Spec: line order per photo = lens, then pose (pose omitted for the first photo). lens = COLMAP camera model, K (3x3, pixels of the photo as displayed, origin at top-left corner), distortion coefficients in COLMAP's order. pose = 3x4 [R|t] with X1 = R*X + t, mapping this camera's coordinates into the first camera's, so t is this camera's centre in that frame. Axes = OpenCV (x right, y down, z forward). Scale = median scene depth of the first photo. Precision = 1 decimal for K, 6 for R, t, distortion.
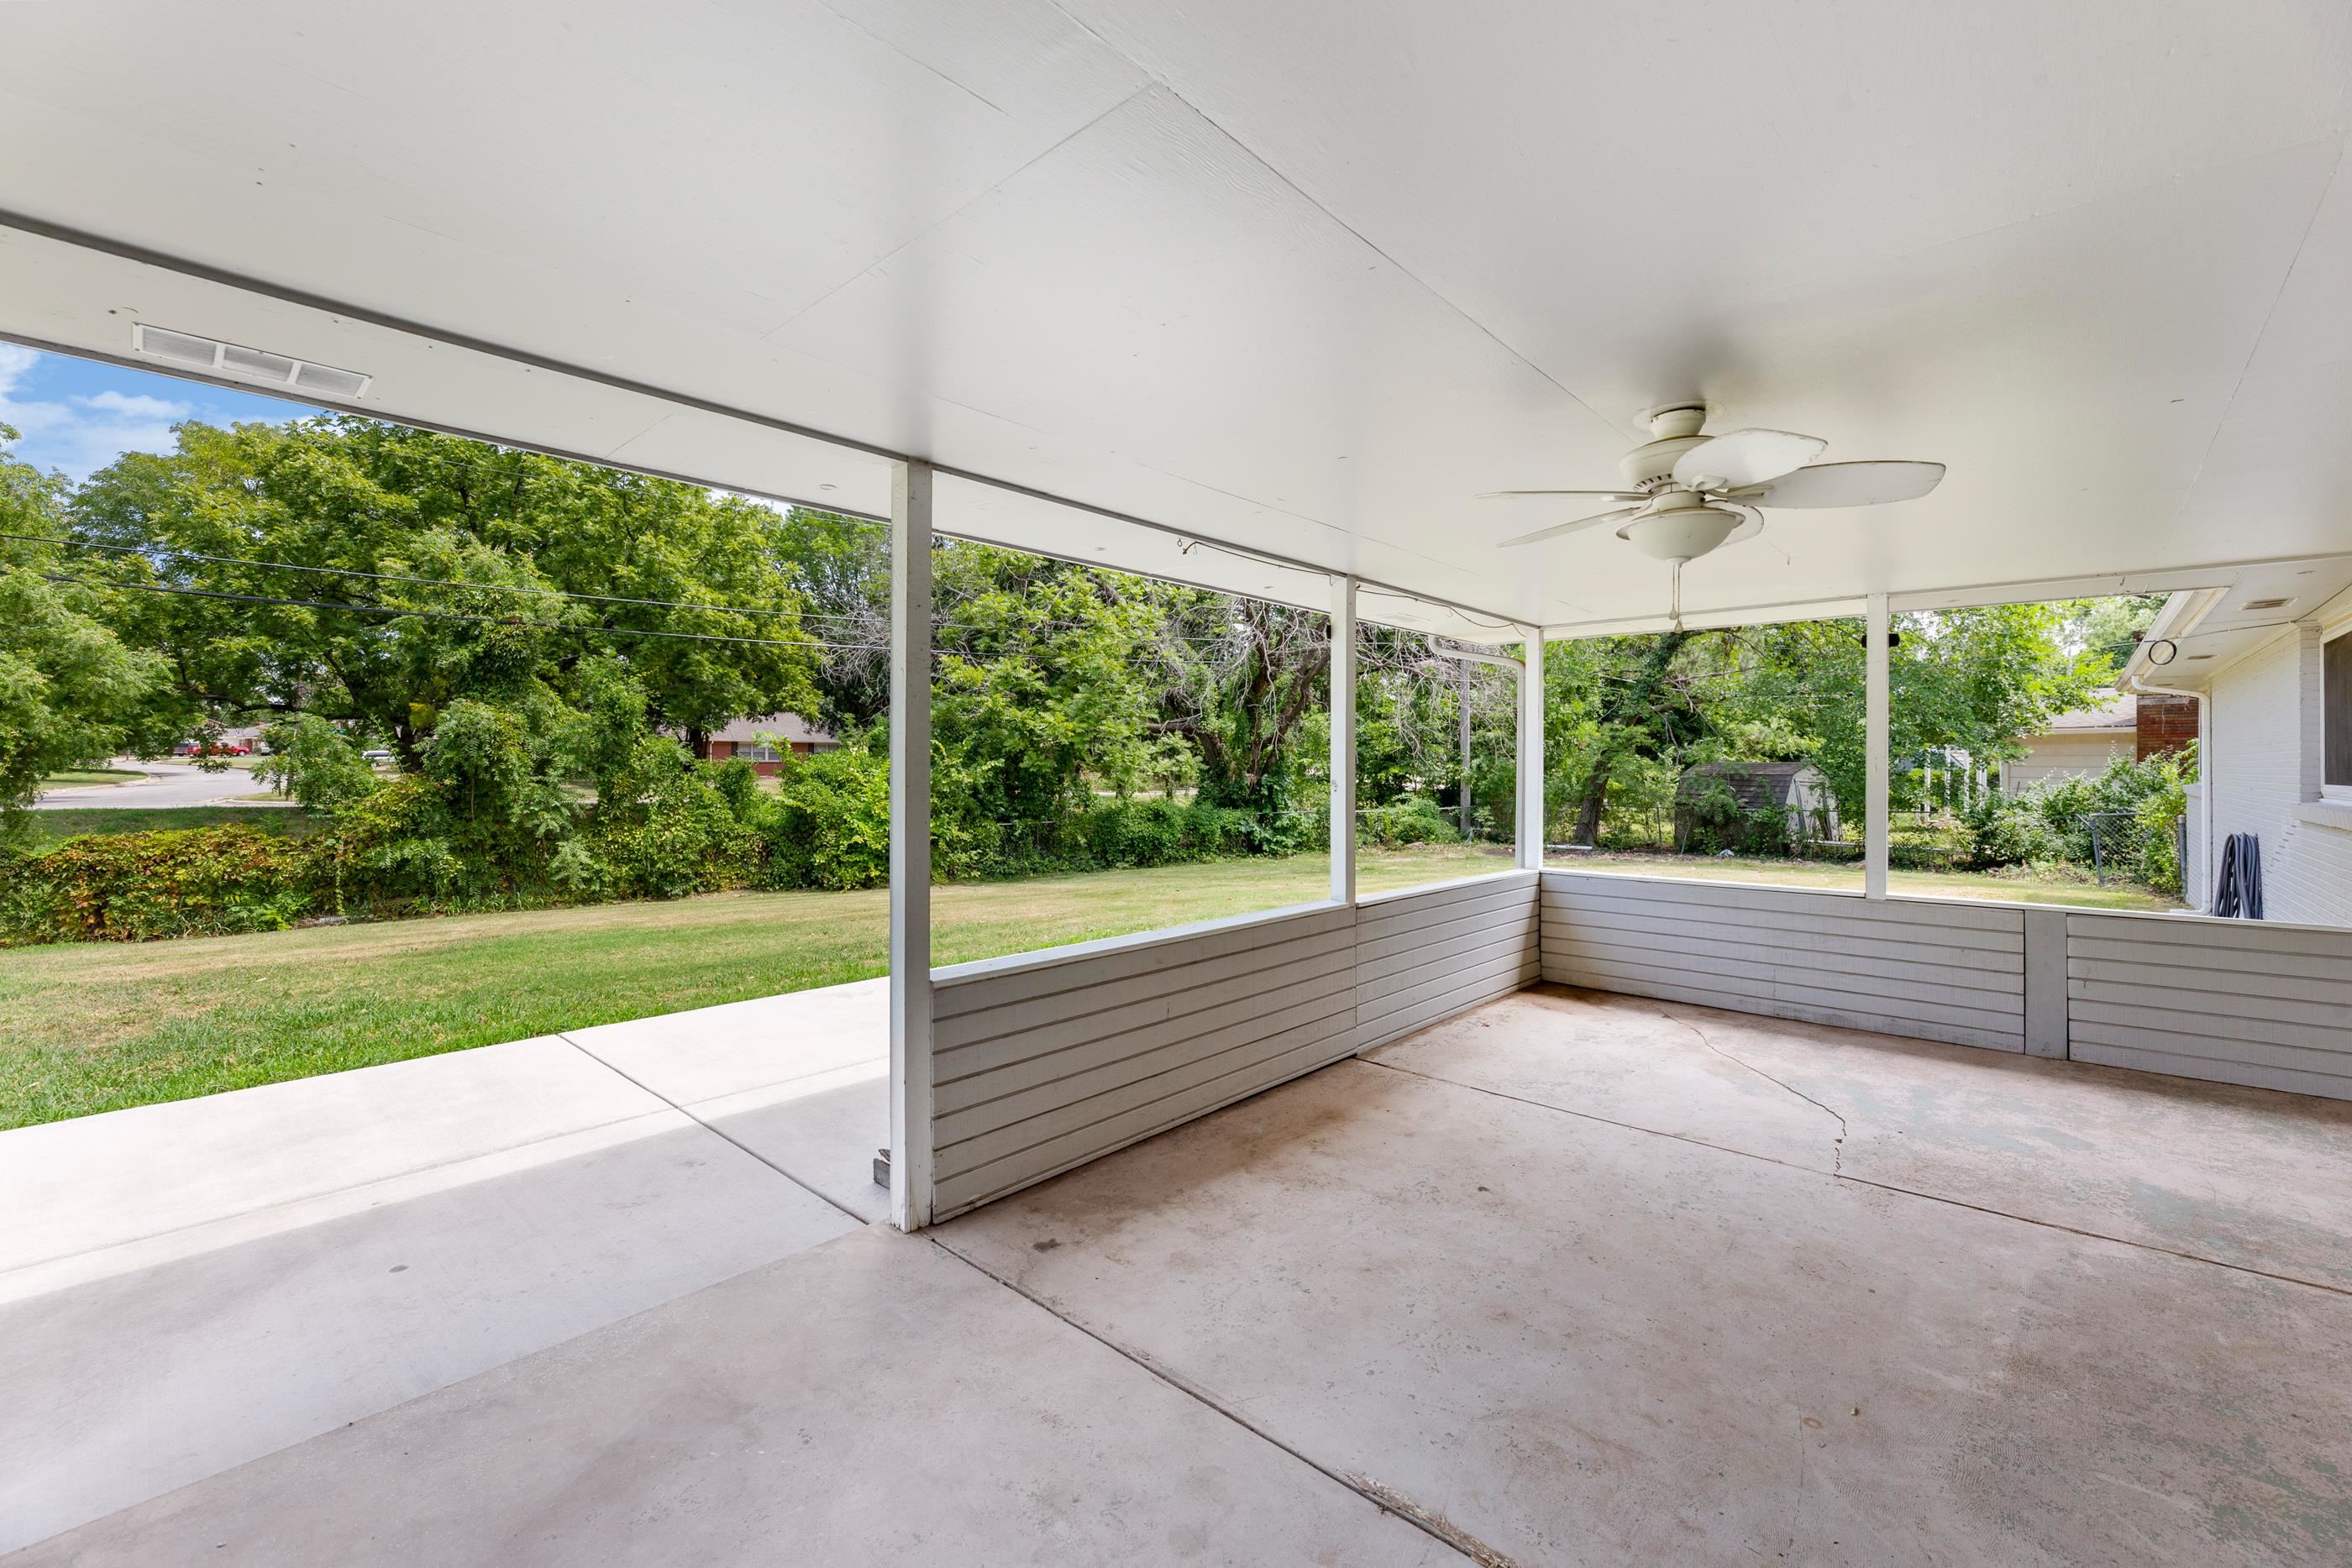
lens RADIAL K [[966.1, 0, 1186.8], [0, 966.1, 776.9], [0, 0, 1]] dist [-0.011000, -0.000722]
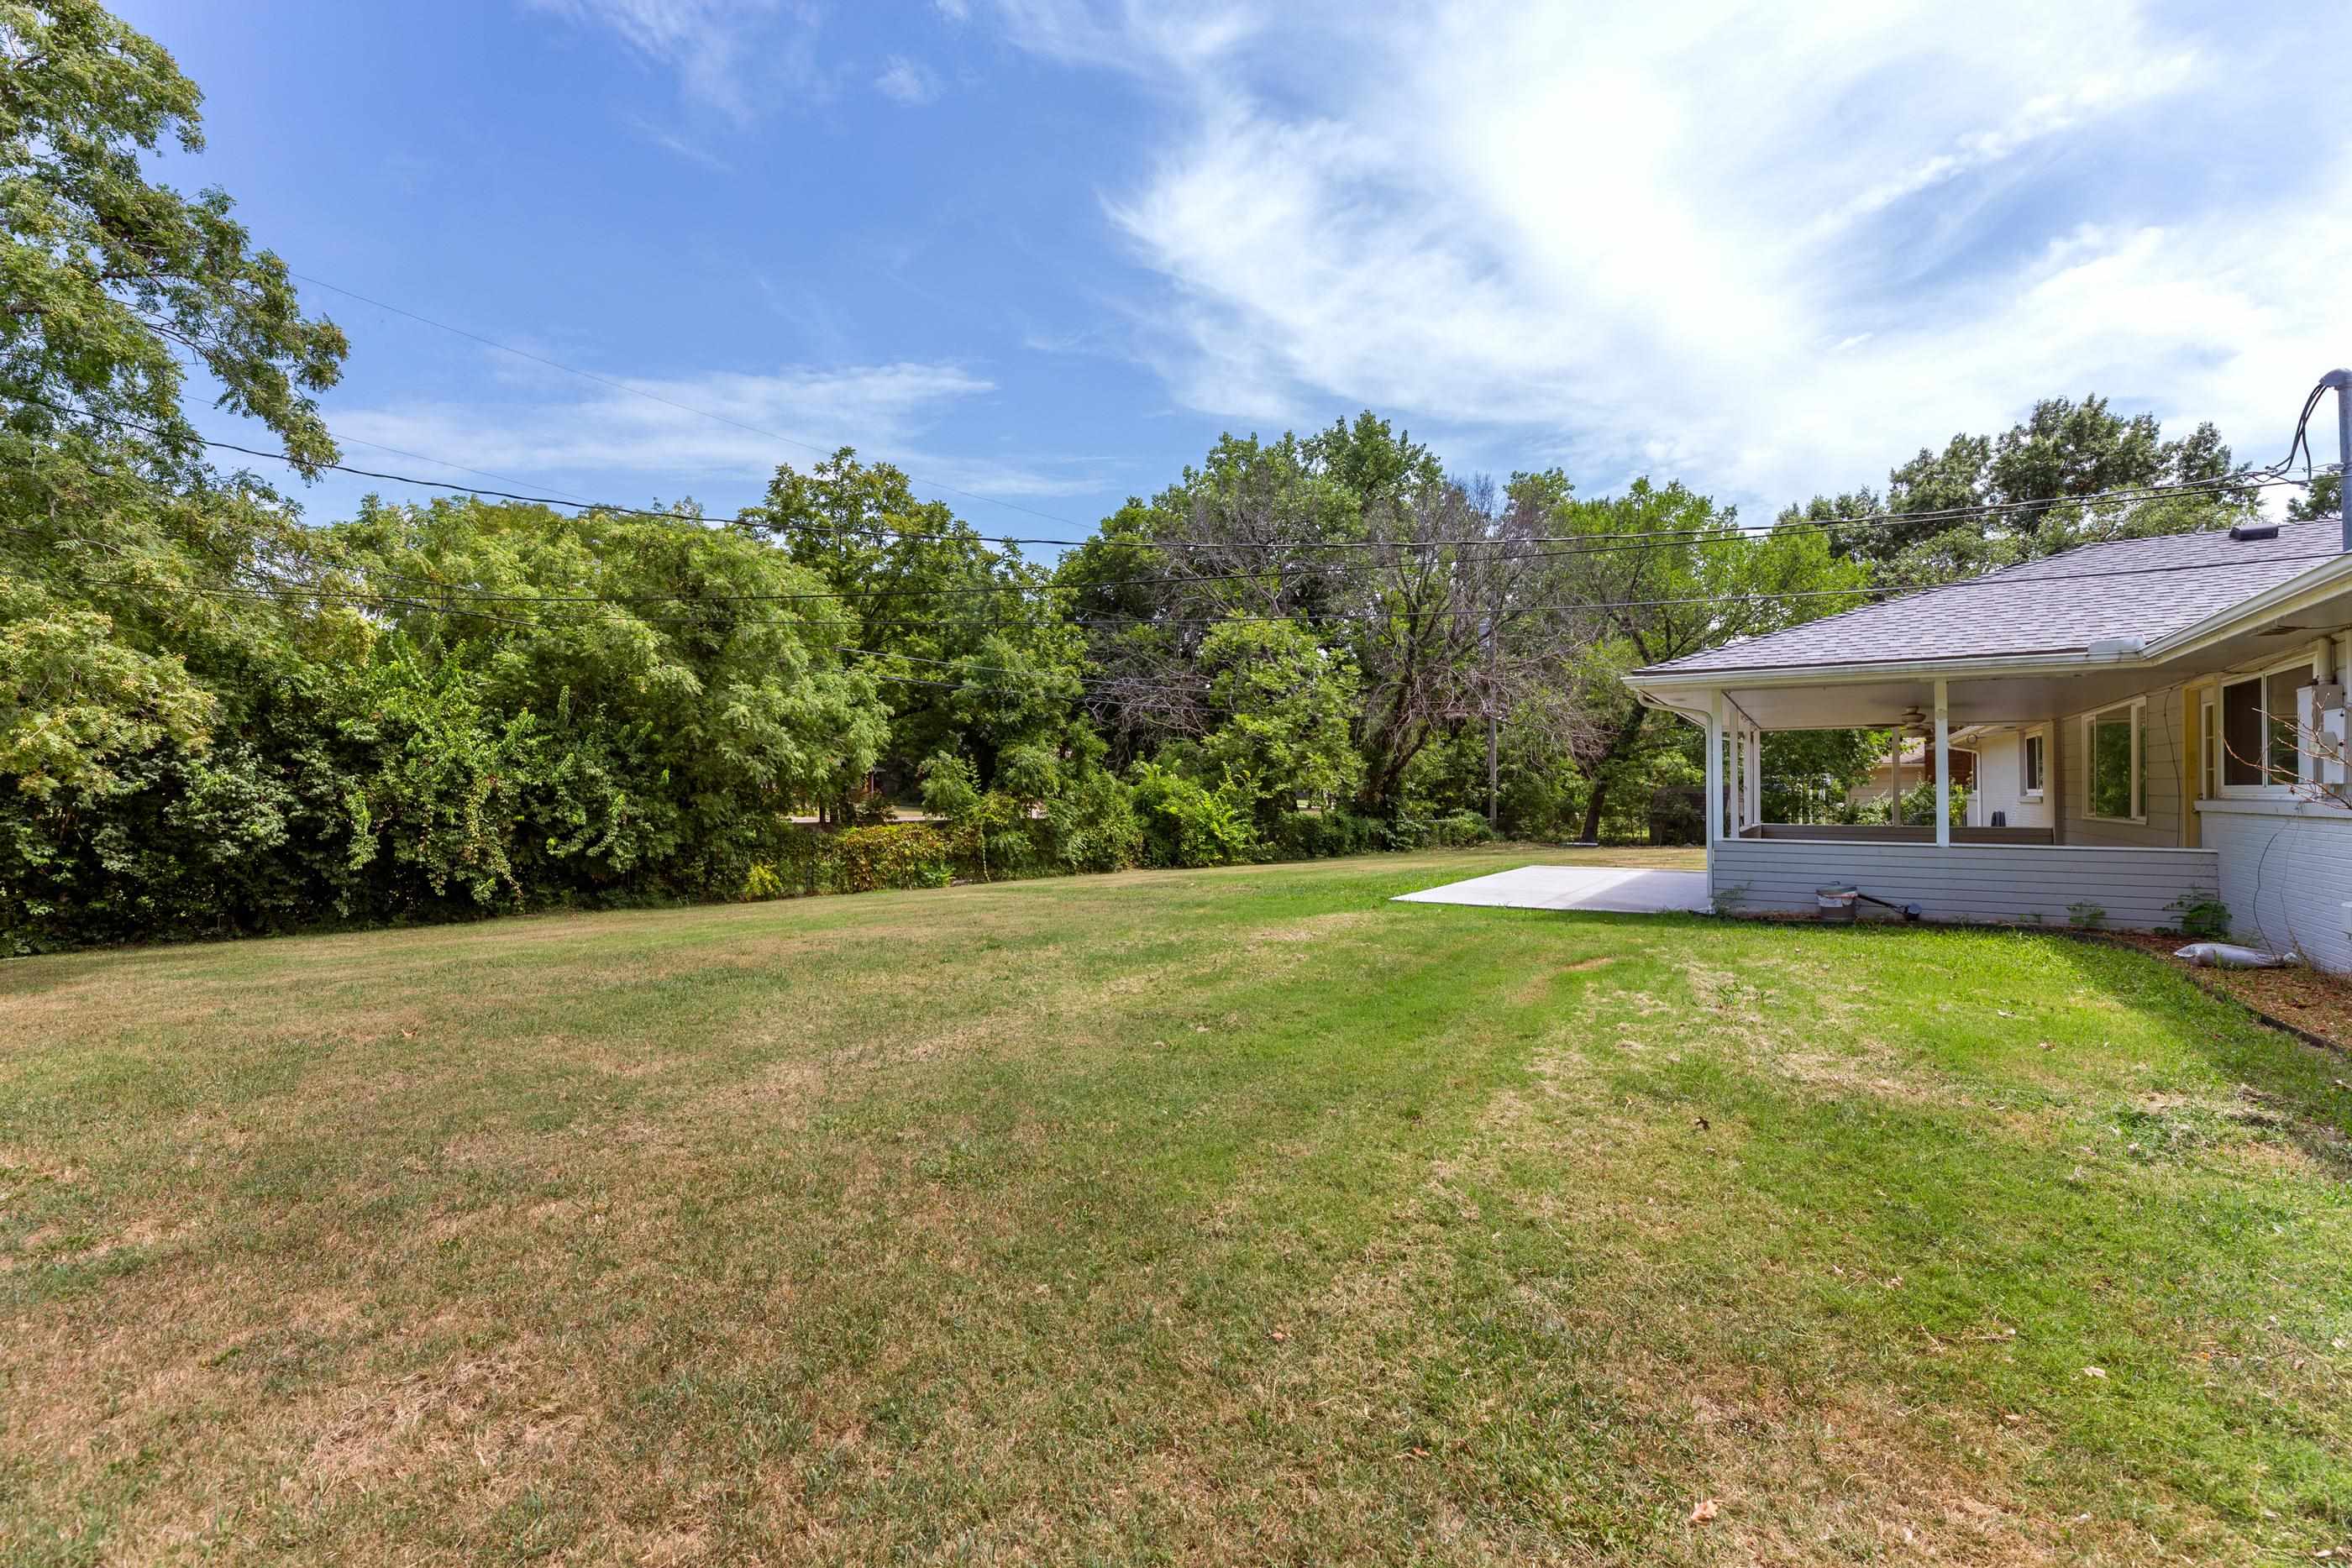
lens RADIAL K [[966.1, 0, 1174.5], [0, 966.1, 791.4], [0, 0, 1]] dist [-0.011000, -0.000722]
pose [[0.987014, -0.000064, 0.160636, -0.487799], [0.002419, 0.999892, -0.014469, 0.014683], [-0.160617, 0.014670, 0.986908, -0.370394]]
